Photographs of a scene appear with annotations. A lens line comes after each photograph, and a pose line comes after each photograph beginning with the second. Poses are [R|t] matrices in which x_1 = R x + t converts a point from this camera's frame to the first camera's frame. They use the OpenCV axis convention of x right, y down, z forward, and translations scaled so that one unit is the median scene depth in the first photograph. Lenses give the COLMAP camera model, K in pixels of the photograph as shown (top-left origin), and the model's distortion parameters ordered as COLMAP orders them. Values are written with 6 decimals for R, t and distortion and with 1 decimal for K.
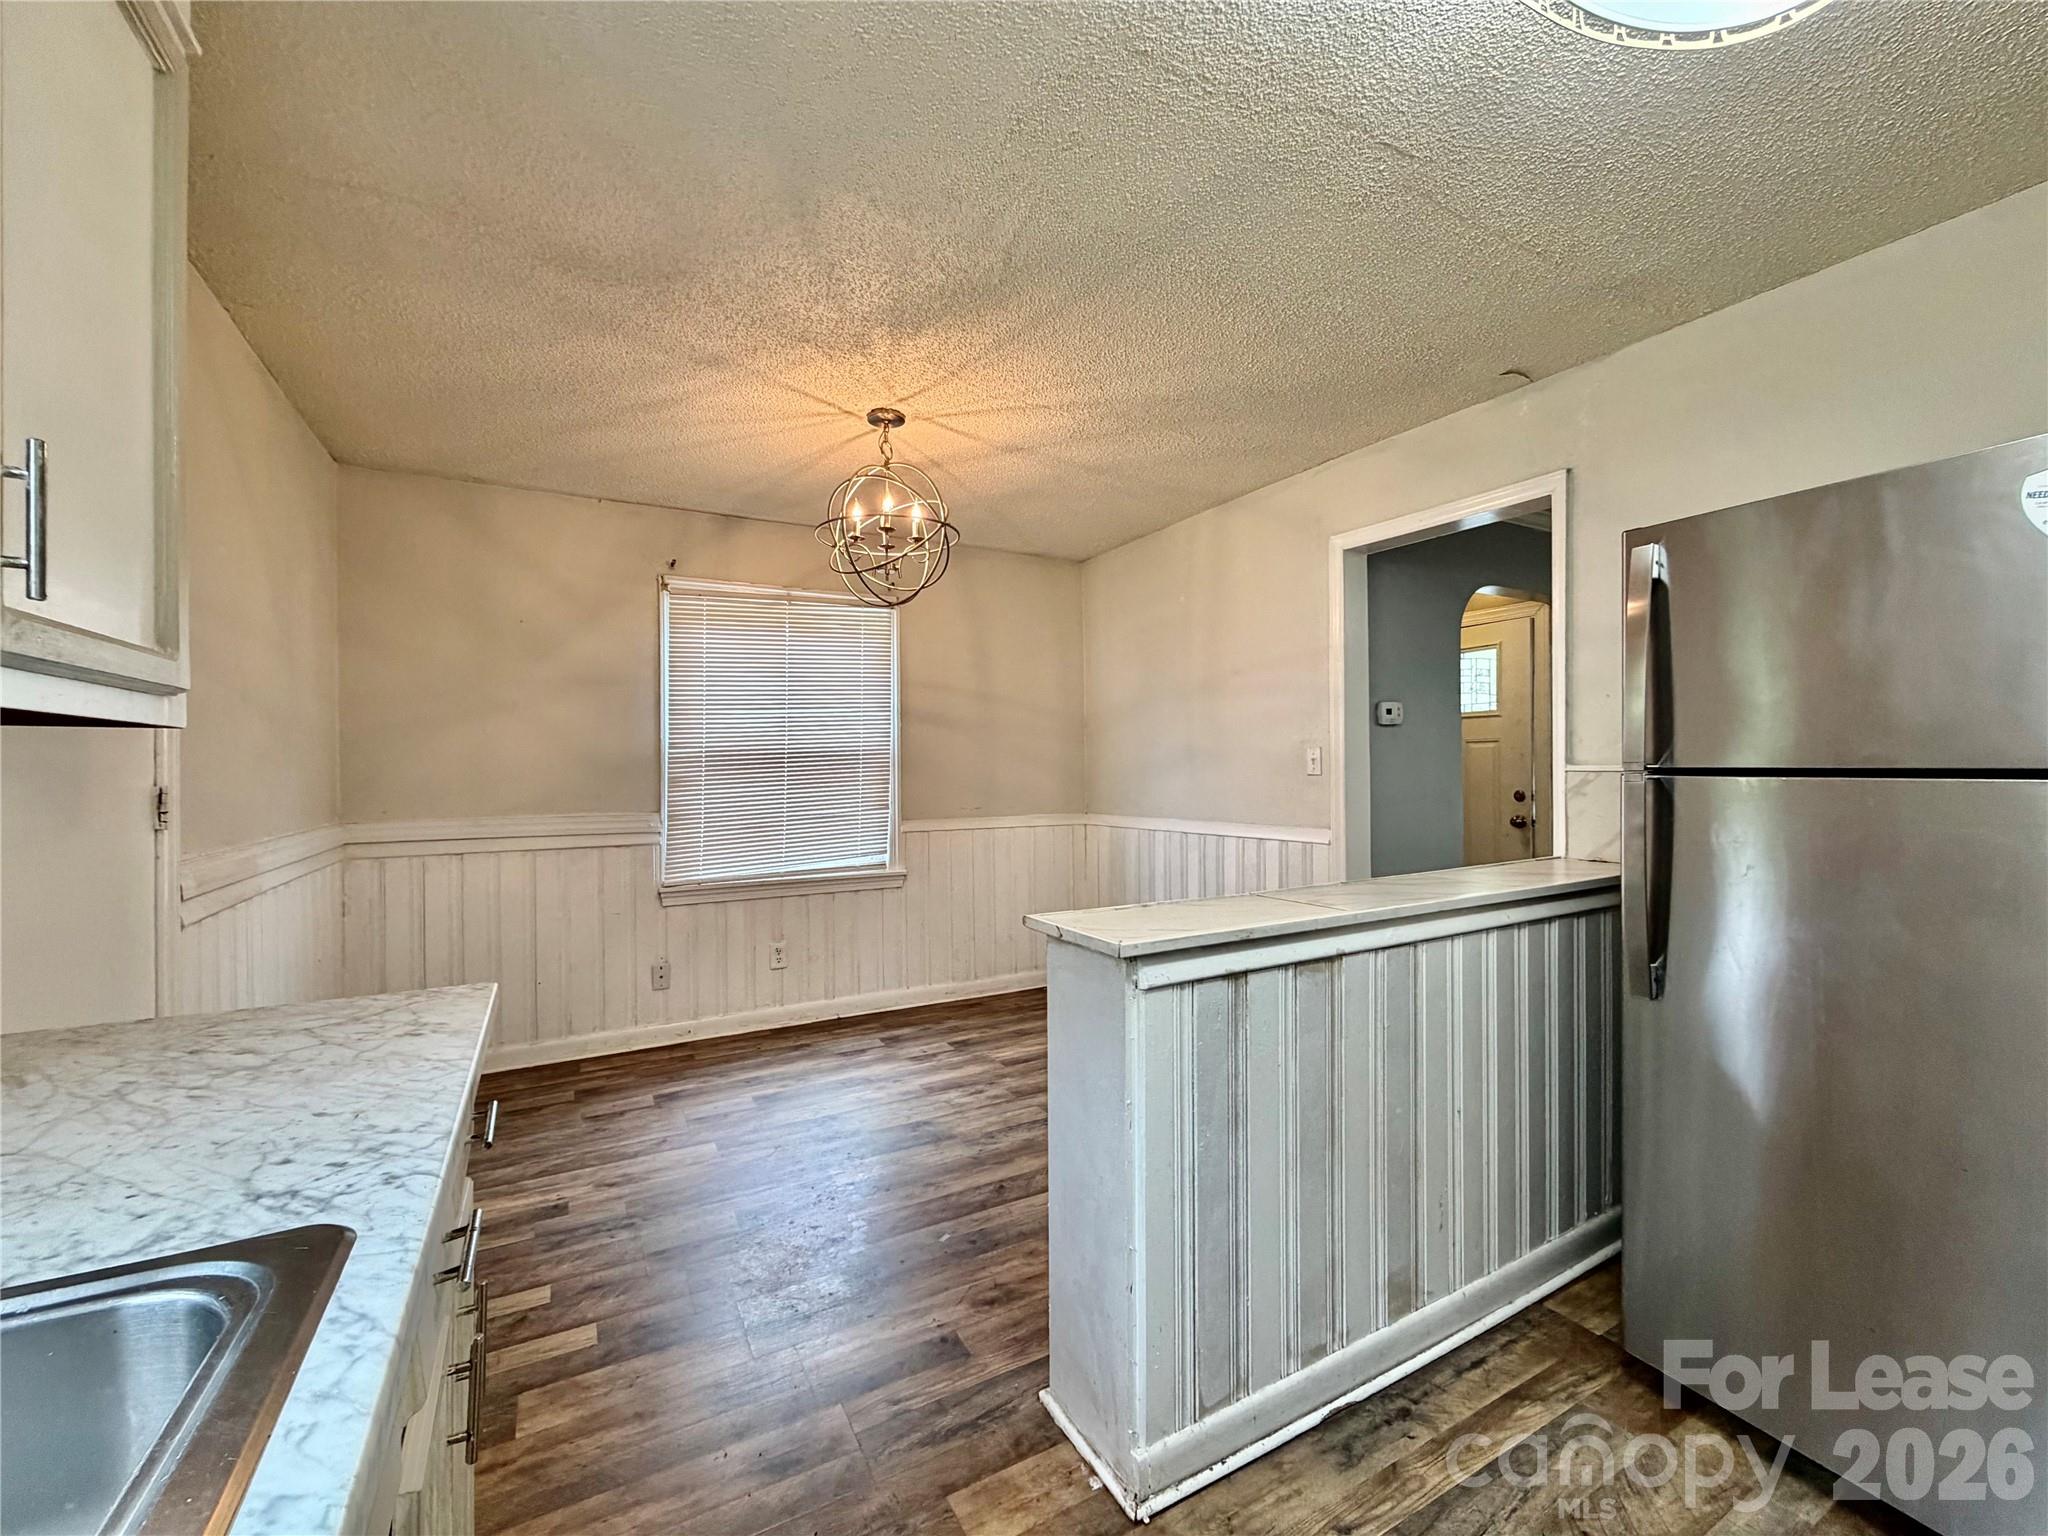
lens RADIAL K [[831.7, 0, 1018.7], [0, 831.7, 768.9], [0, 0, 1]] dist [-0.001892, -0.000051]
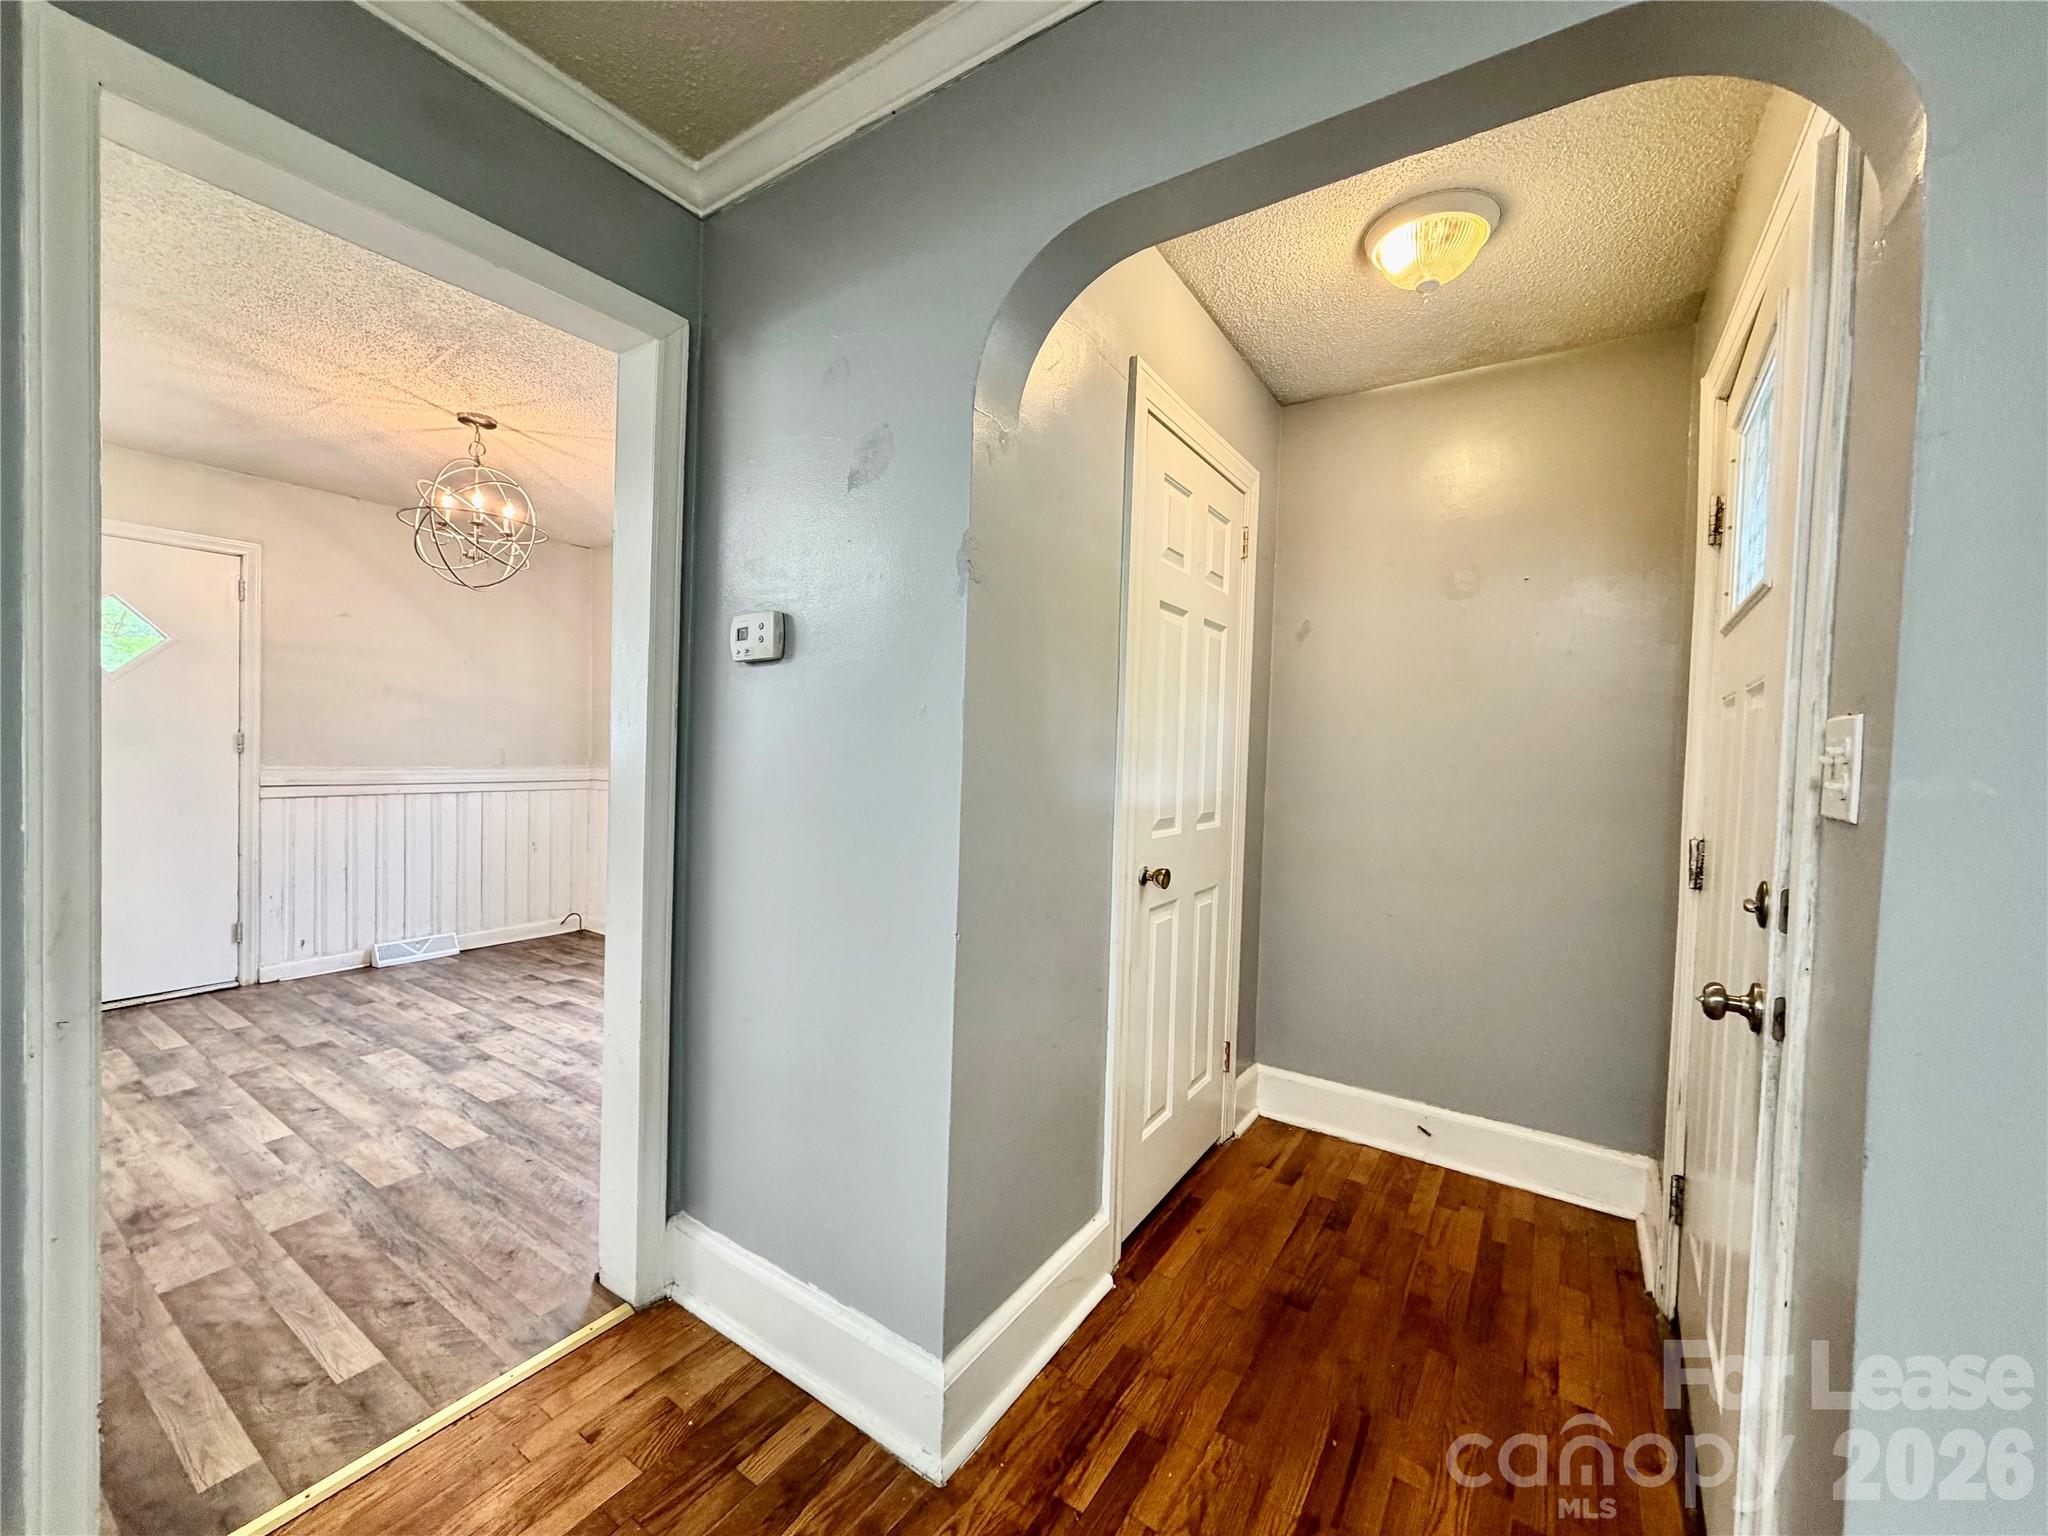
lens RADIAL K [[818.4, 0, 1016.7], [0, 818.4, 766.8], [0, 0, 1]] dist [0.000249, 0.000271]
pose [[0.461074, 0.042056, -0.886365, 0.917171], [-0.029934, 0.999045, 0.031832, -0.010311], [0.886857, 0.011856, 0.461892, 0.892607]]
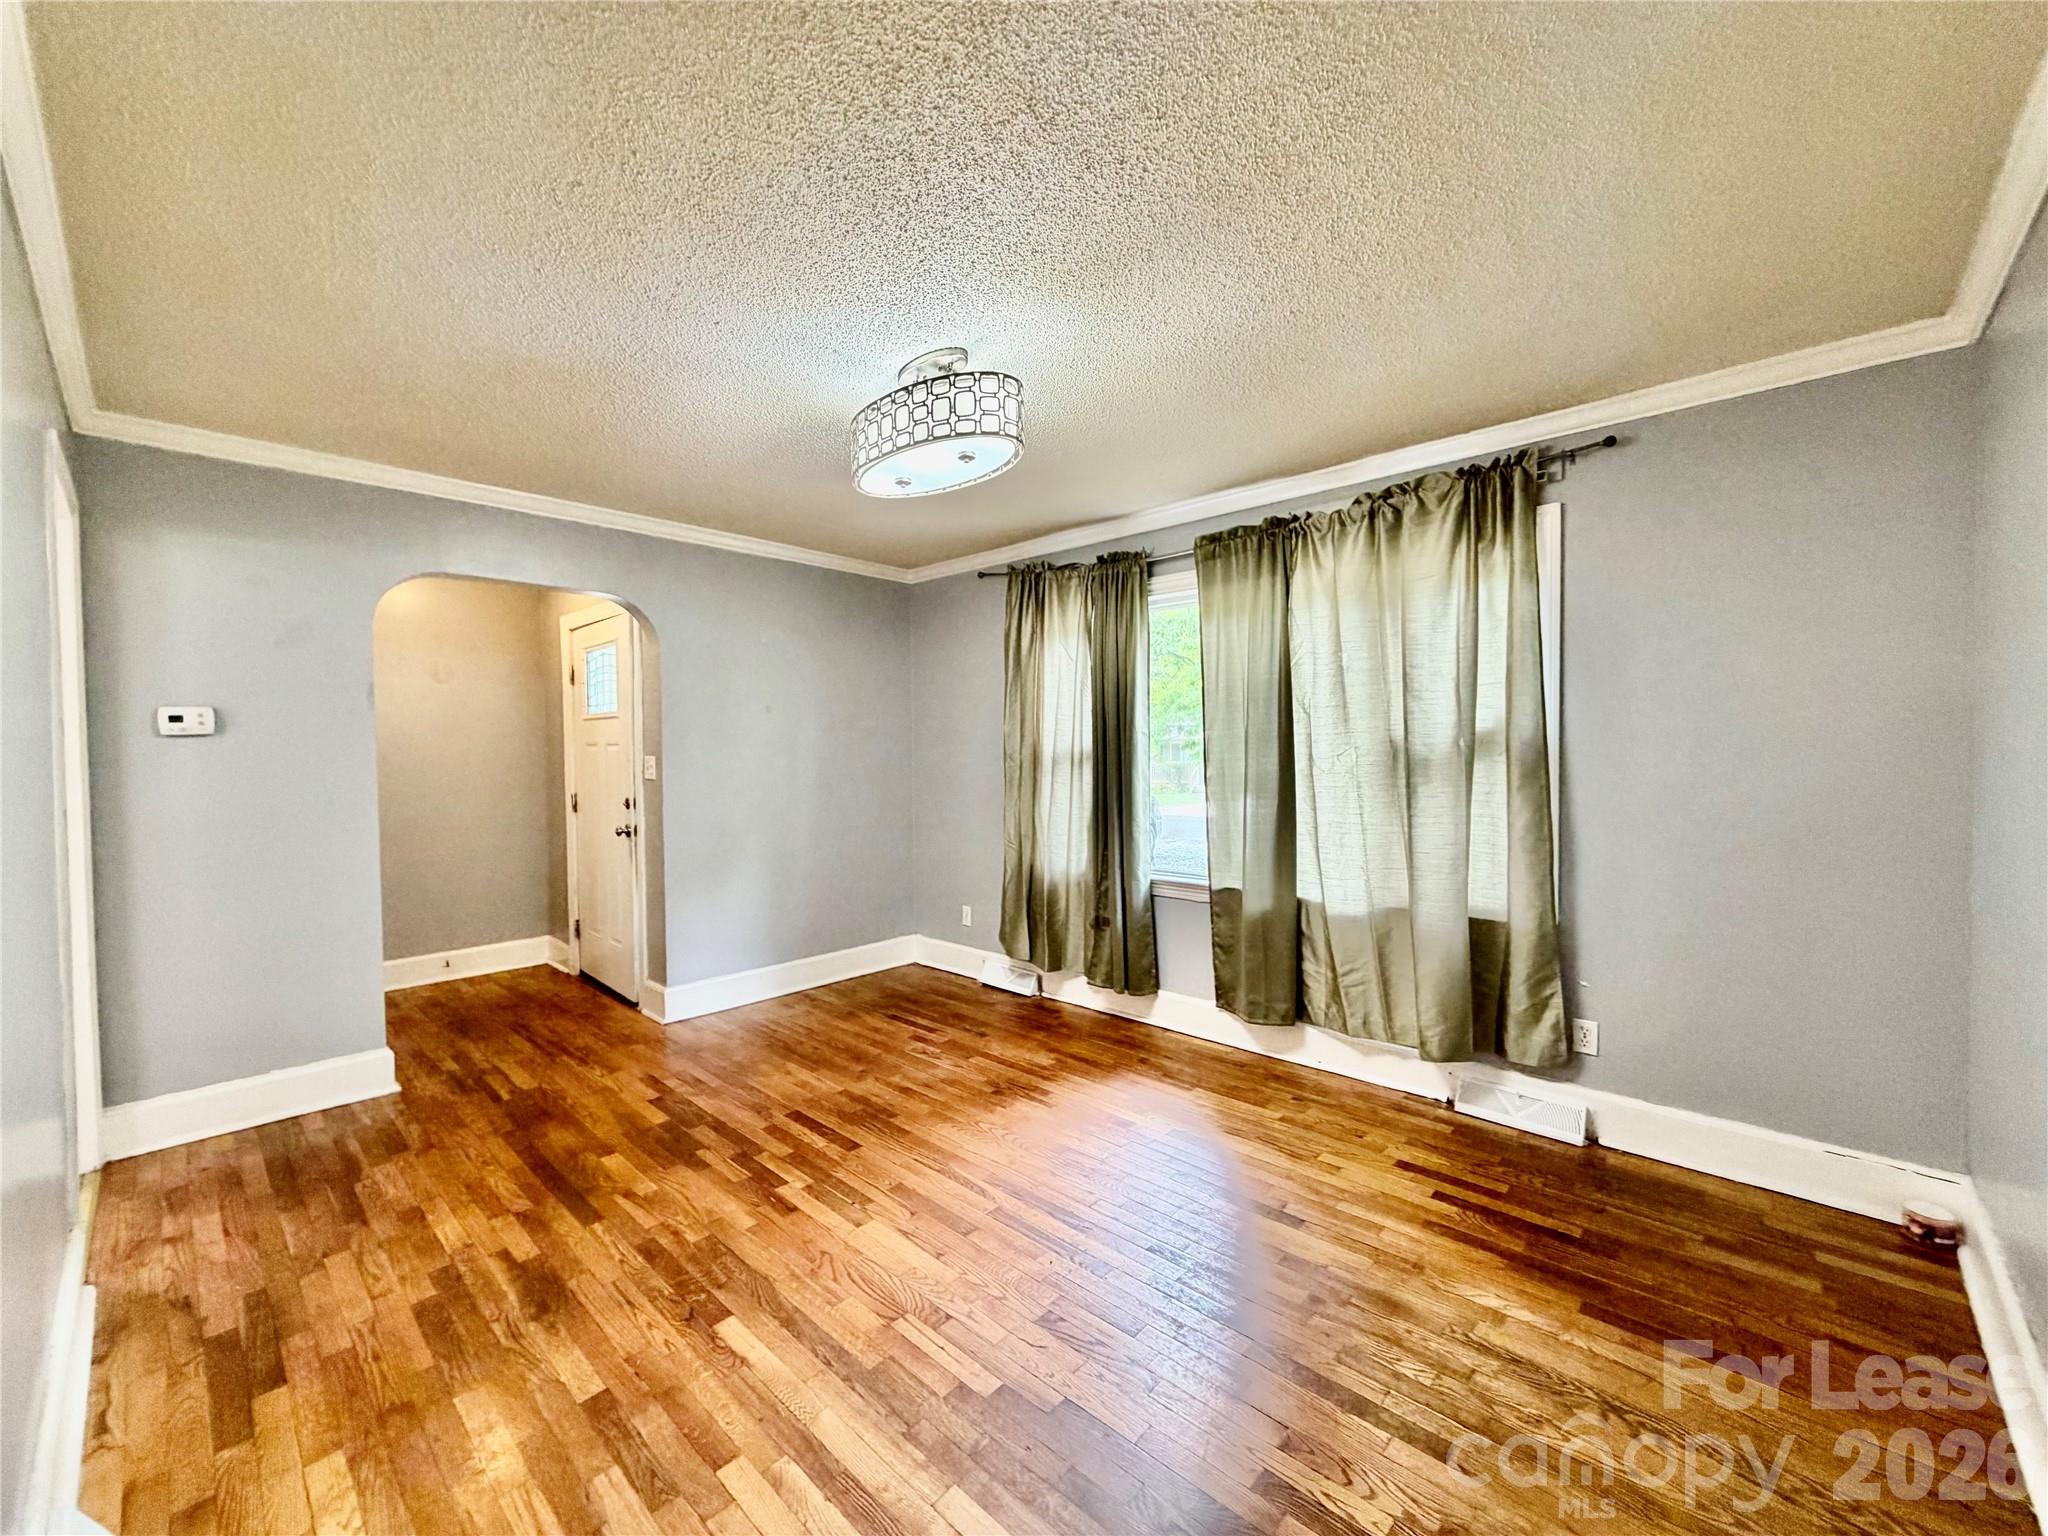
lens RADIAL K [[831.7, 0, 1018.7], [0, 831.7, 768.9], [0, 0, 1]] dist [-0.001892, -0.000051]
pose [[0.955098, -0.012646, 0.296019, 0.958439], [0.004702, 0.999610, 0.027533, -0.036638], [-0.296252, -0.024904, 0.954785, -0.015937]]
